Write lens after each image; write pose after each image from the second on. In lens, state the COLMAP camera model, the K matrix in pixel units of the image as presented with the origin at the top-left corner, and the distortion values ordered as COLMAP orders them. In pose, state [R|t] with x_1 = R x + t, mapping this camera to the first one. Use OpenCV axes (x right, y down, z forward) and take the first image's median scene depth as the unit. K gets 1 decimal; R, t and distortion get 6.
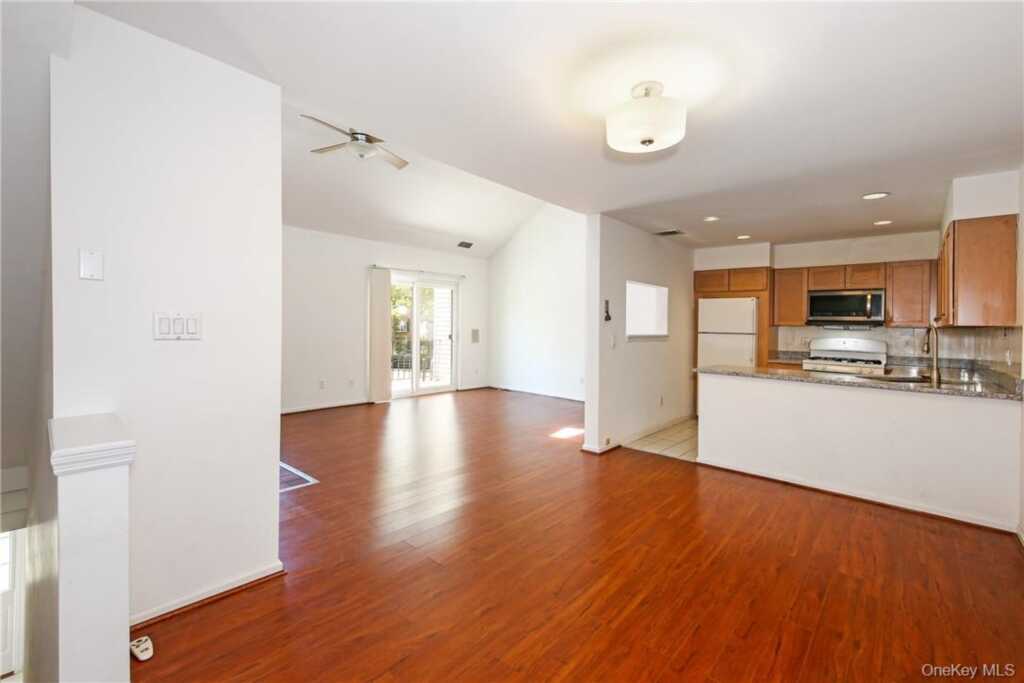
lens RADIAL K [[431.3, 0, 483.8], [0, 431.3, 337.3], [0, 0, 1]] dist [0.000432, -0.000052]
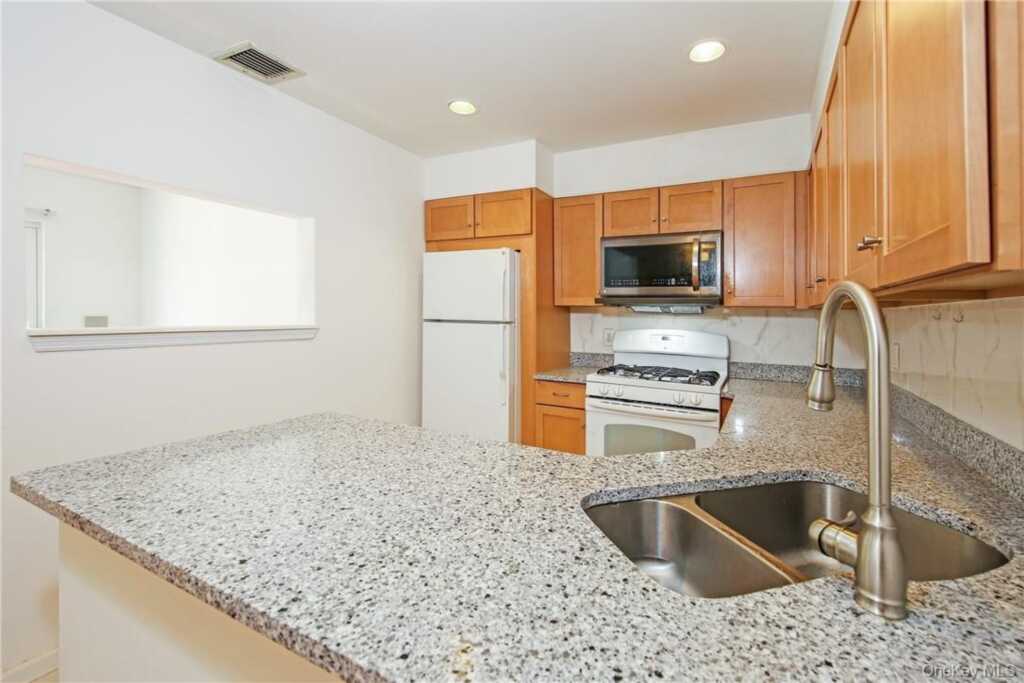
lens RADIAL K [[455.0, 0, 518.7], [0, 455.0, 327.1], [0, 0, 1]] dist [0.000637, -0.000362]
pose [[0.964079, -0.005421, 0.265562, 0.510304], [0.004594, 0.999982, 0.003735, -0.003841], [-0.265577, -0.002381, 0.964087, 0.502298]]
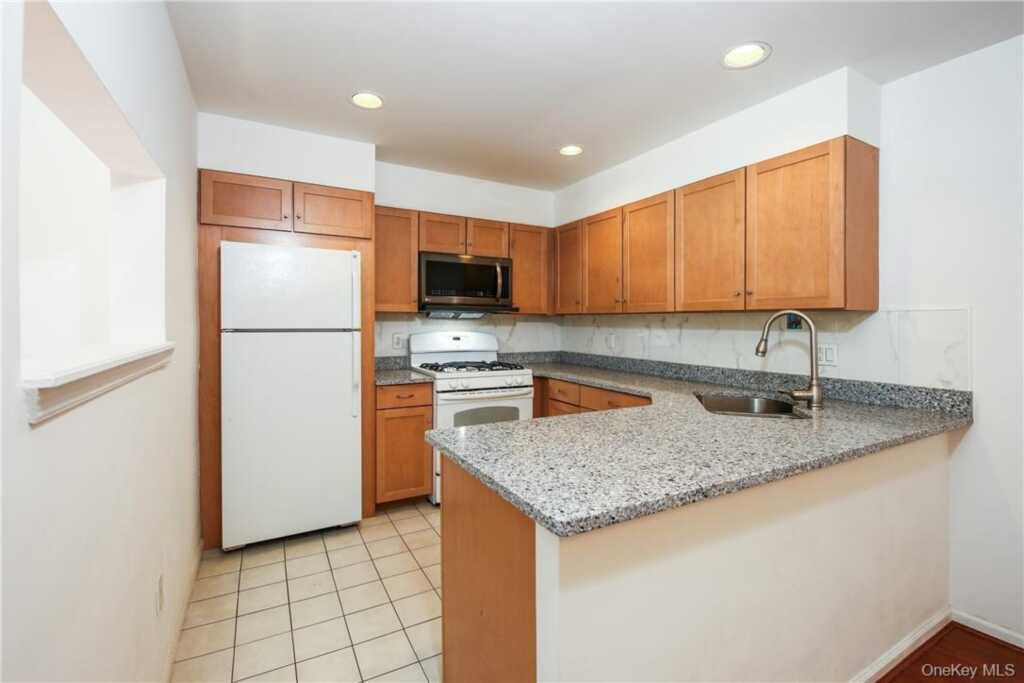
lens RADIAL K [[455.0, 0, 518.7], [0, 455.0, 327.1], [0, 0, 1]] dist [0.000637, -0.000362]
pose [[0.290297, -0.028114, 0.956524, 0.206588], [0.028185, 0.999386, 0.020820, -0.015915], [-0.956522, 0.020916, 0.290911, 0.701102]]
